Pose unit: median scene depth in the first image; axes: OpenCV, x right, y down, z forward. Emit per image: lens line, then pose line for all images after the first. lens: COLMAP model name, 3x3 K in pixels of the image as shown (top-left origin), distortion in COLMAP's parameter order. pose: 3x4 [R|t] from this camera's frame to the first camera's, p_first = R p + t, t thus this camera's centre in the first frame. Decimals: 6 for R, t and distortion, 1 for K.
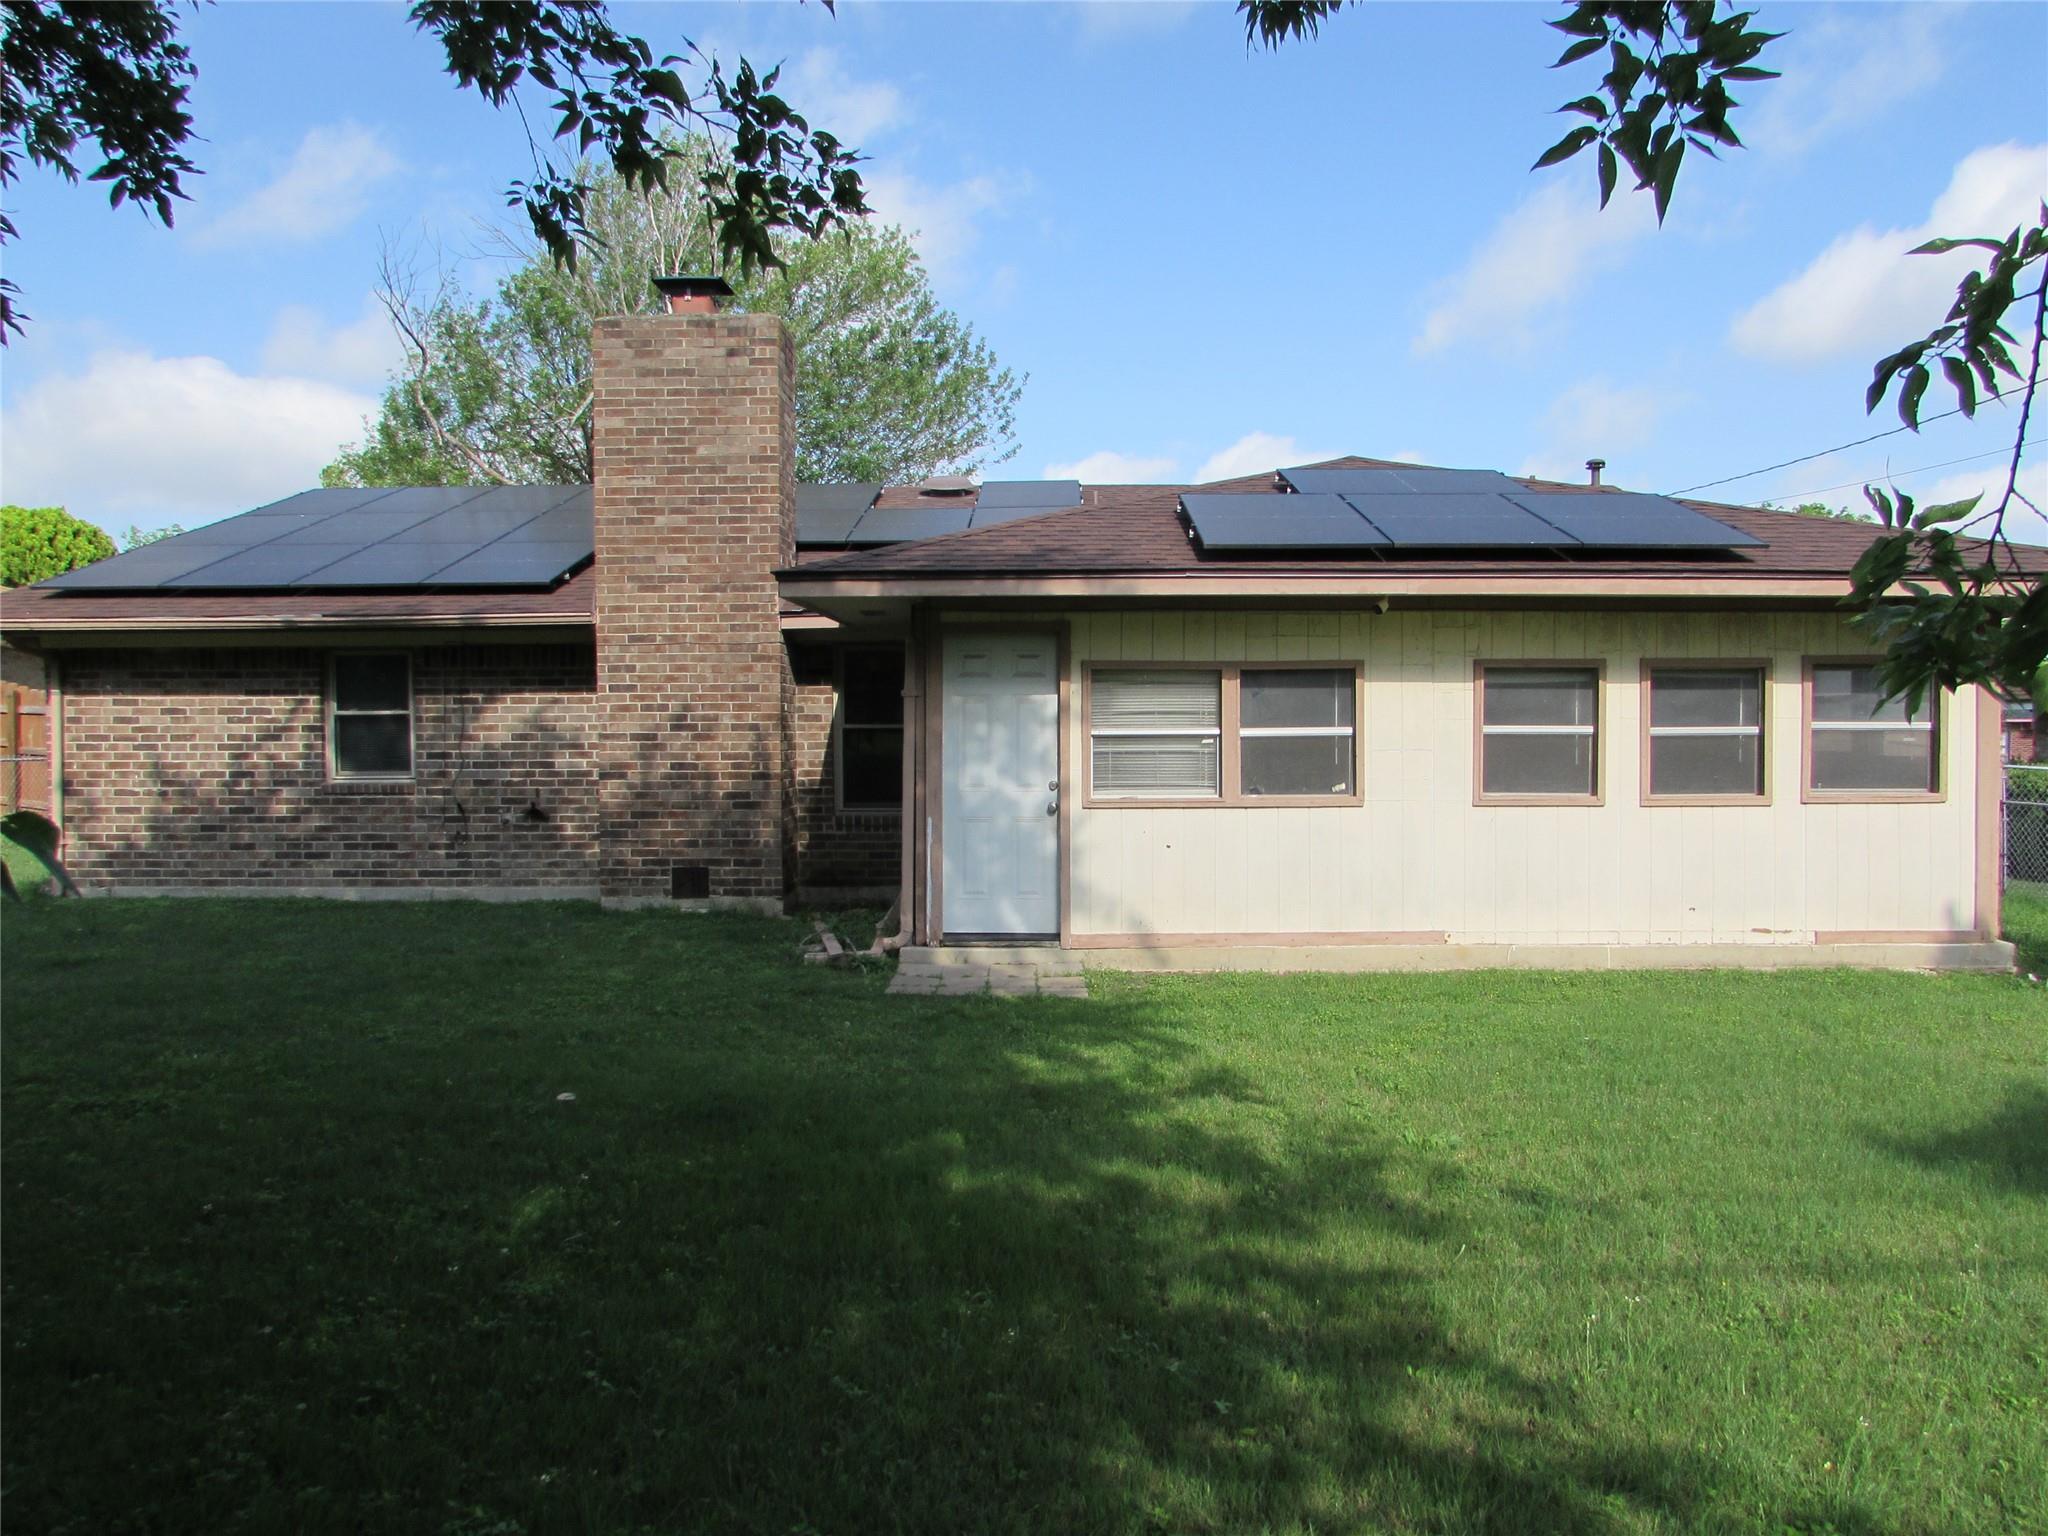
lens RADIAL K [[1439.1, 0, 1031.7], [0, 1439.1, 779.0], [0, 0, 1]] dist [-0.027957, -0.000179]
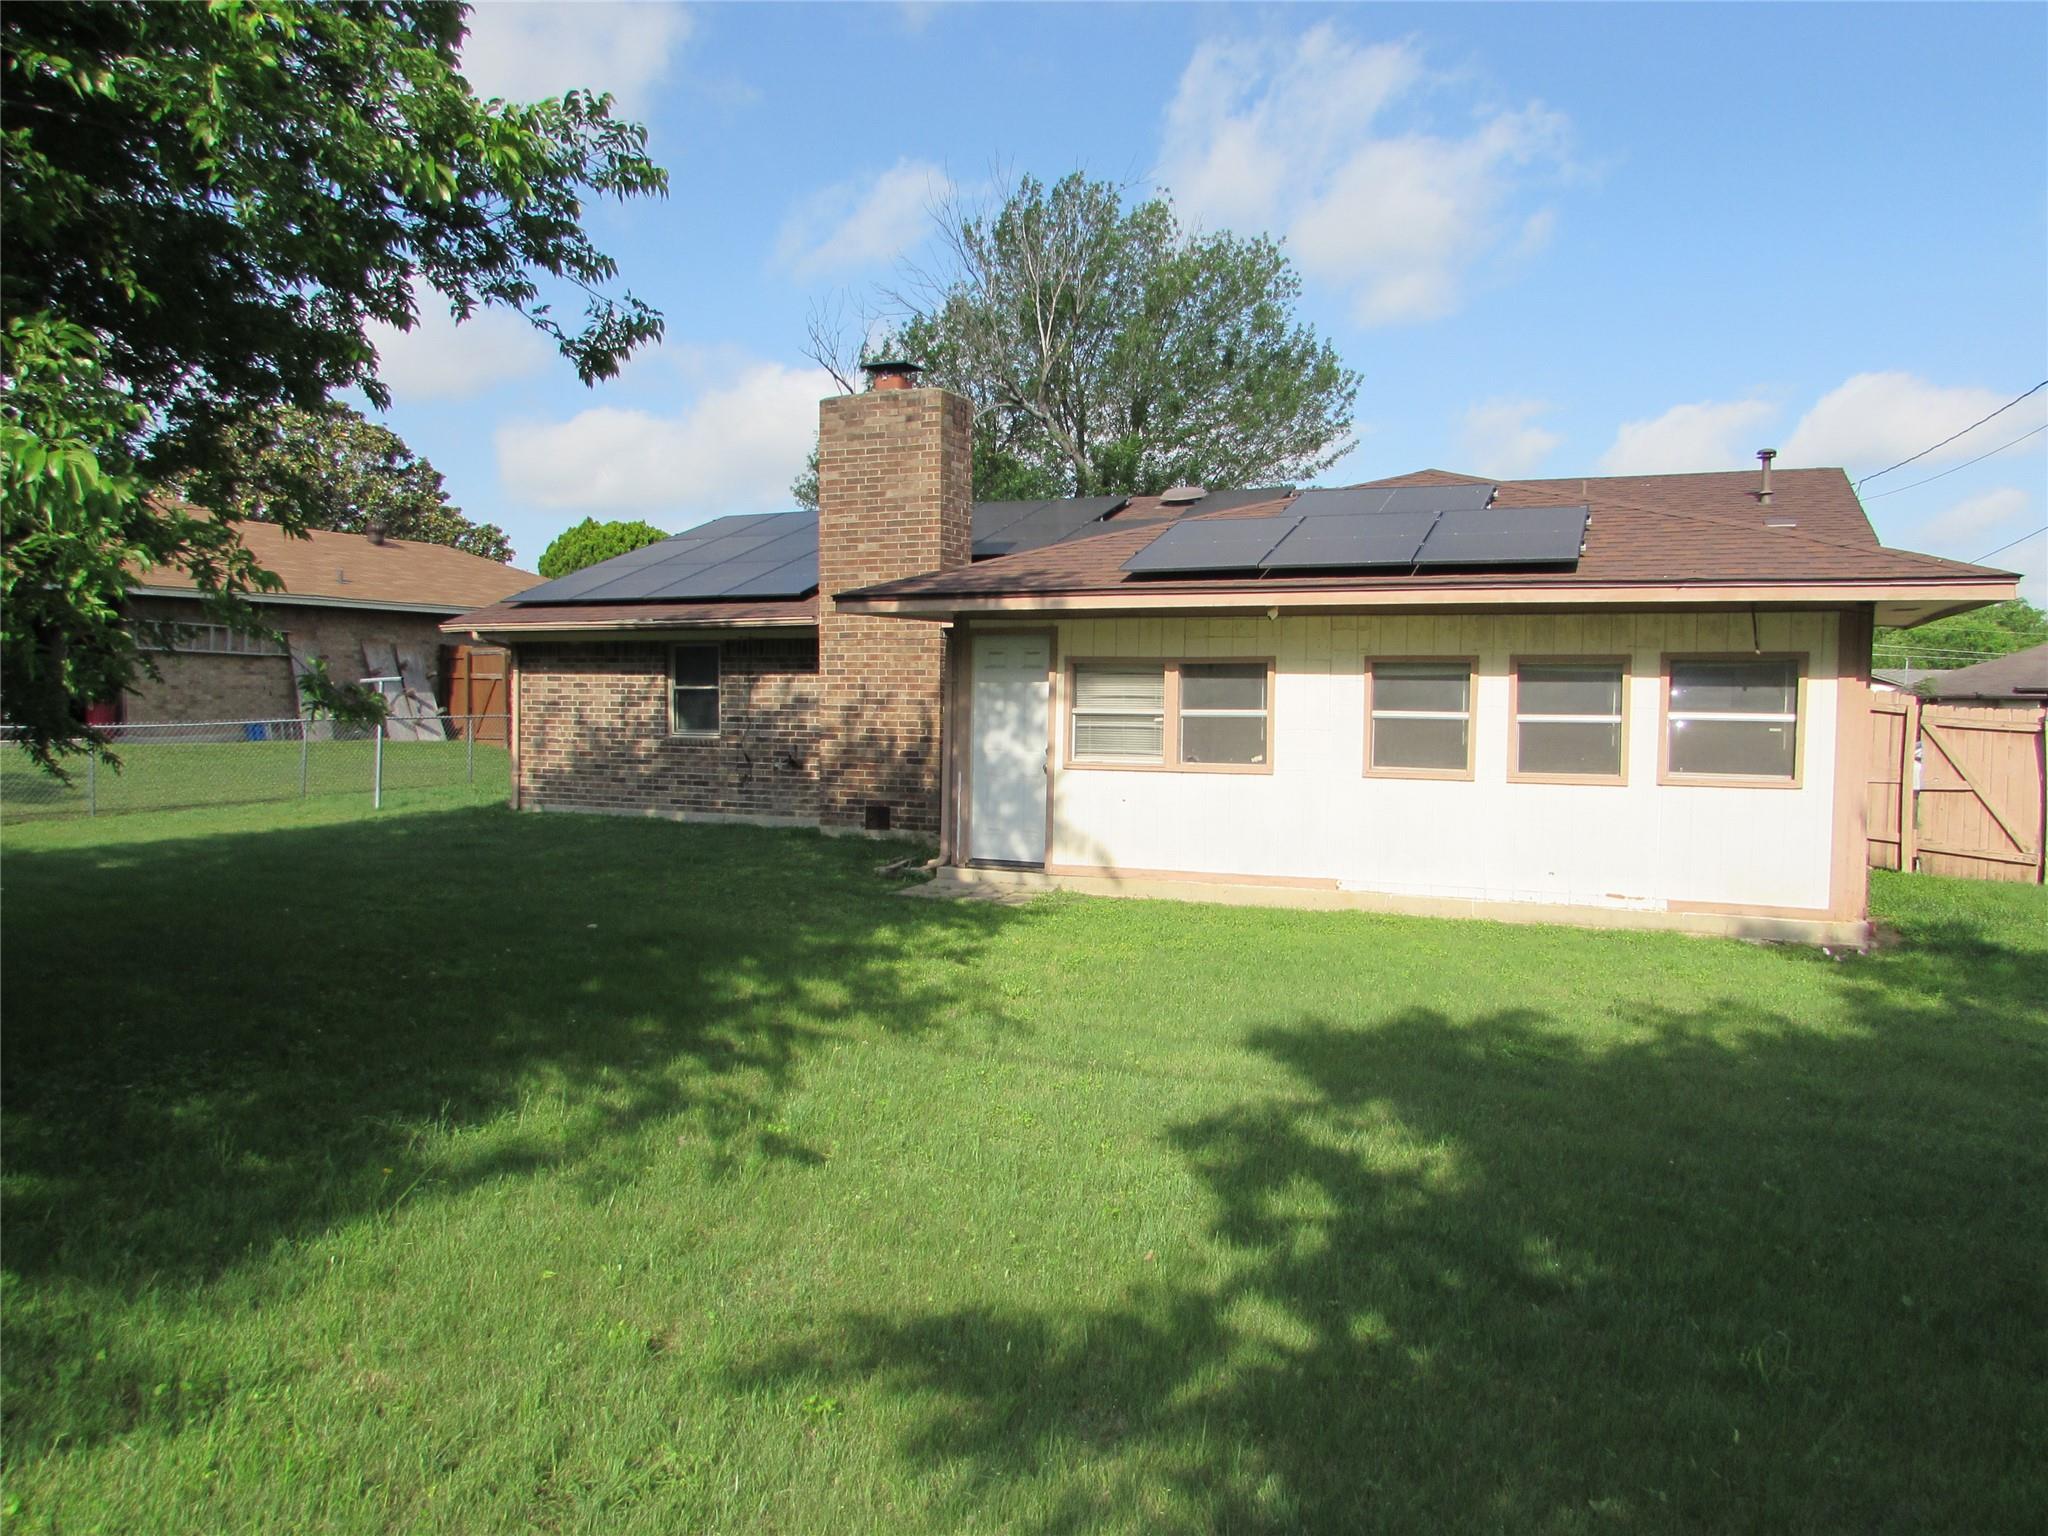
lens RADIAL K [[1461.5, 0, 1024.0], [0, 1461.5, 768.0], [0, 0, 1]] dist [-0.029014, 0.000776]
pose [[0.917271, 0.031550, -0.397013, 0.429718], [-0.025608, 0.999467, 0.020261, -0.005259], [0.397440, -0.008418, 0.917589, -0.194414]]
